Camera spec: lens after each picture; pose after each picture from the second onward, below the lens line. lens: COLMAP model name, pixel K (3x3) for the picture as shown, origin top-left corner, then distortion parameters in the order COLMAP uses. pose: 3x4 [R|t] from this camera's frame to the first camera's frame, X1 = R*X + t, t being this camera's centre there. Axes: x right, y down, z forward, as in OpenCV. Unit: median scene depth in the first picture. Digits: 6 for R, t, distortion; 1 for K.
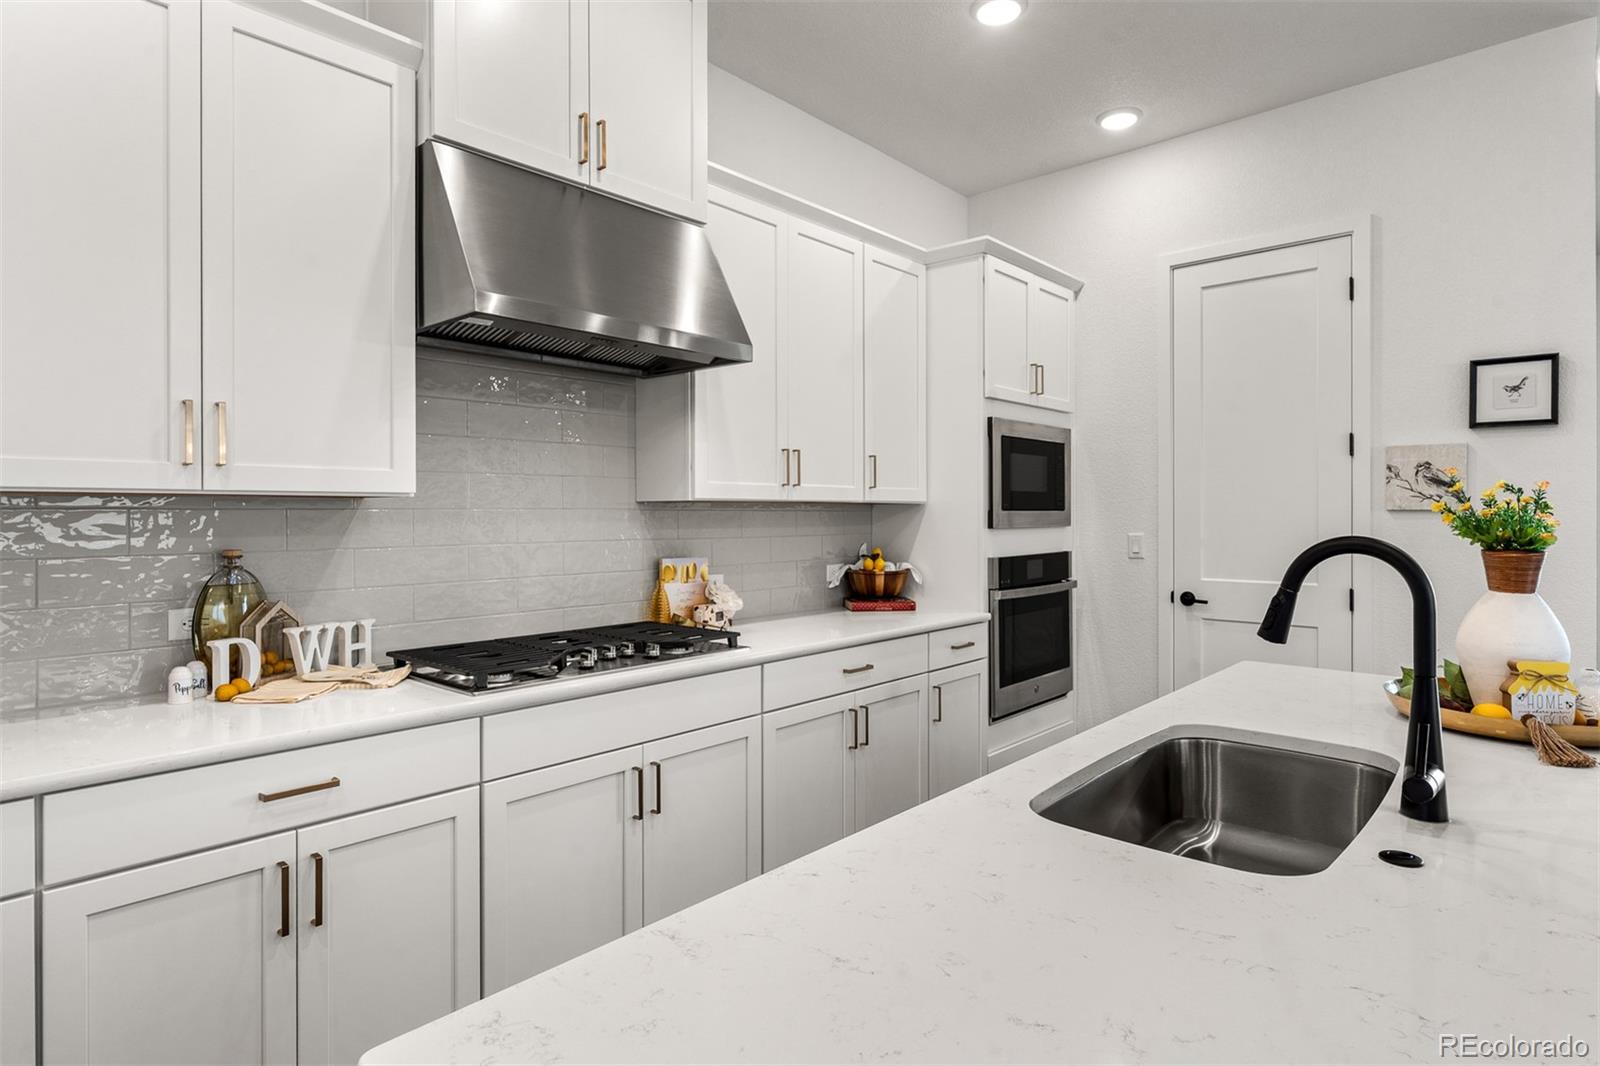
lens RADIAL K [[862.5, 0, 794.4], [0, 862.5, 522.1], [0, 0, 1]] dist [-0.019487, -0.000356]
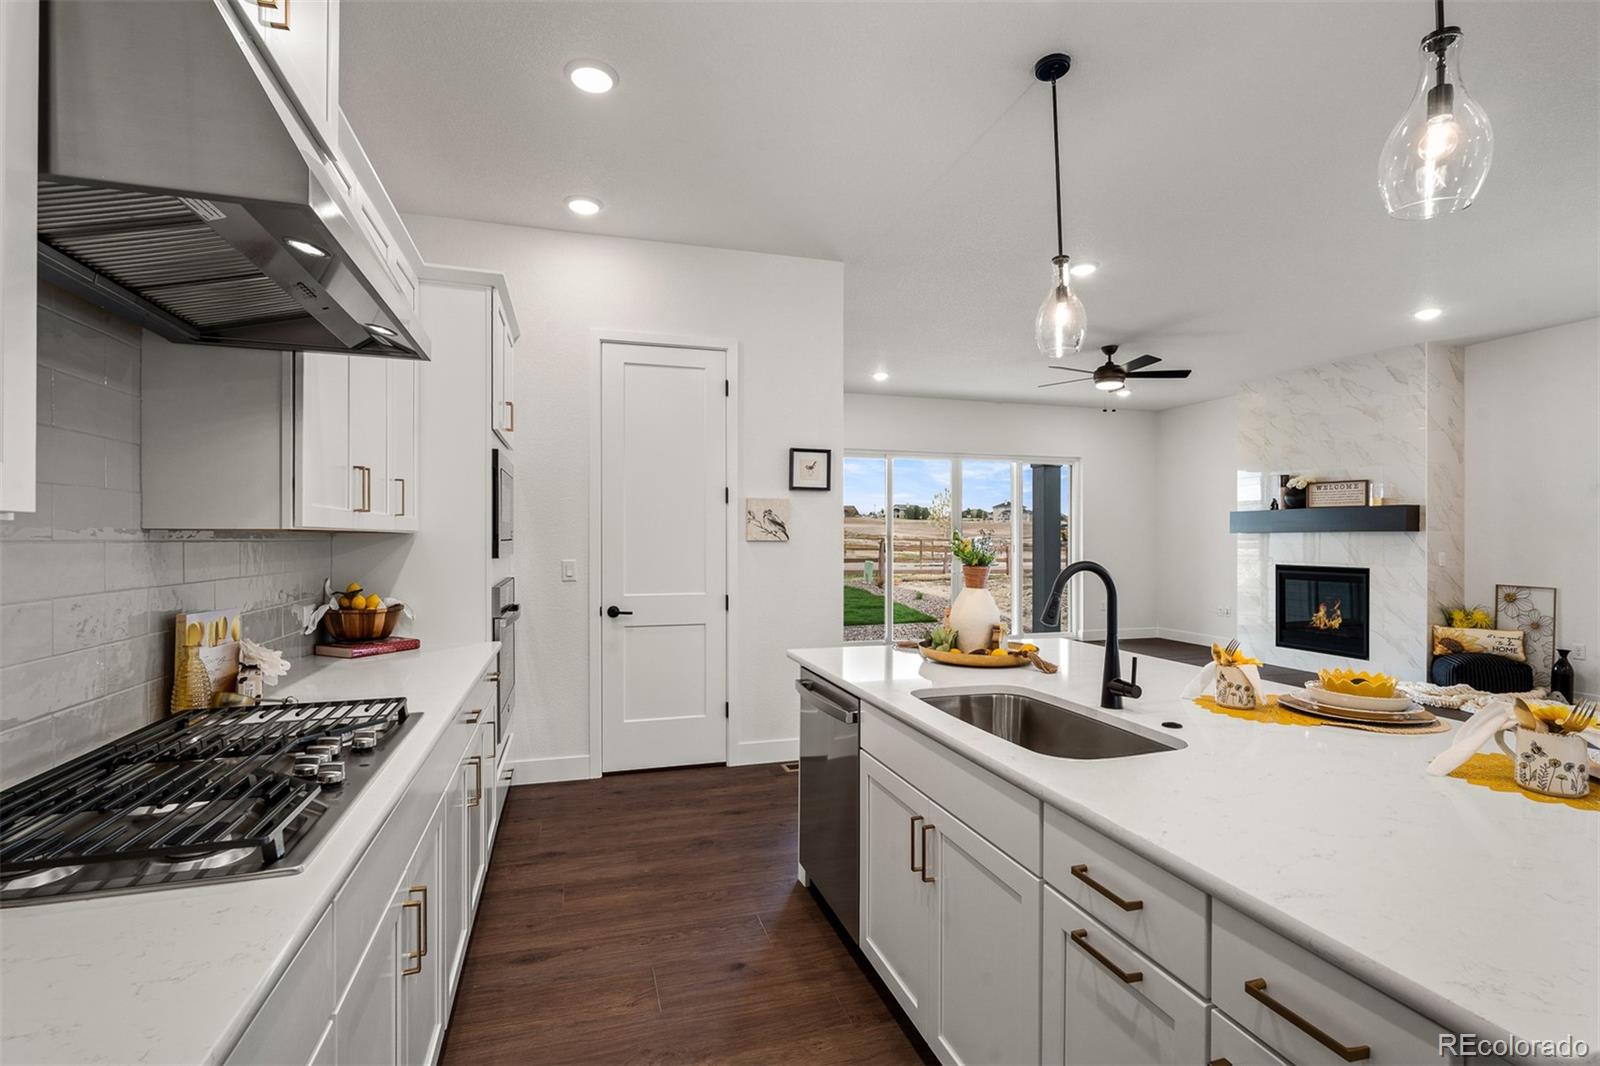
lens RADIAL K [[732.2, 0, 798.2], [0, 732.2, 535.3], [0, 0, 1]] dist [0.002740, 0.000053]
pose [[0.512431, 0.006050, 0.858707, -0.384060], [0.005423, 0.999932, -0.010282, -0.010462], [-0.858711, 0.009926, 0.512364, 0.285084]]
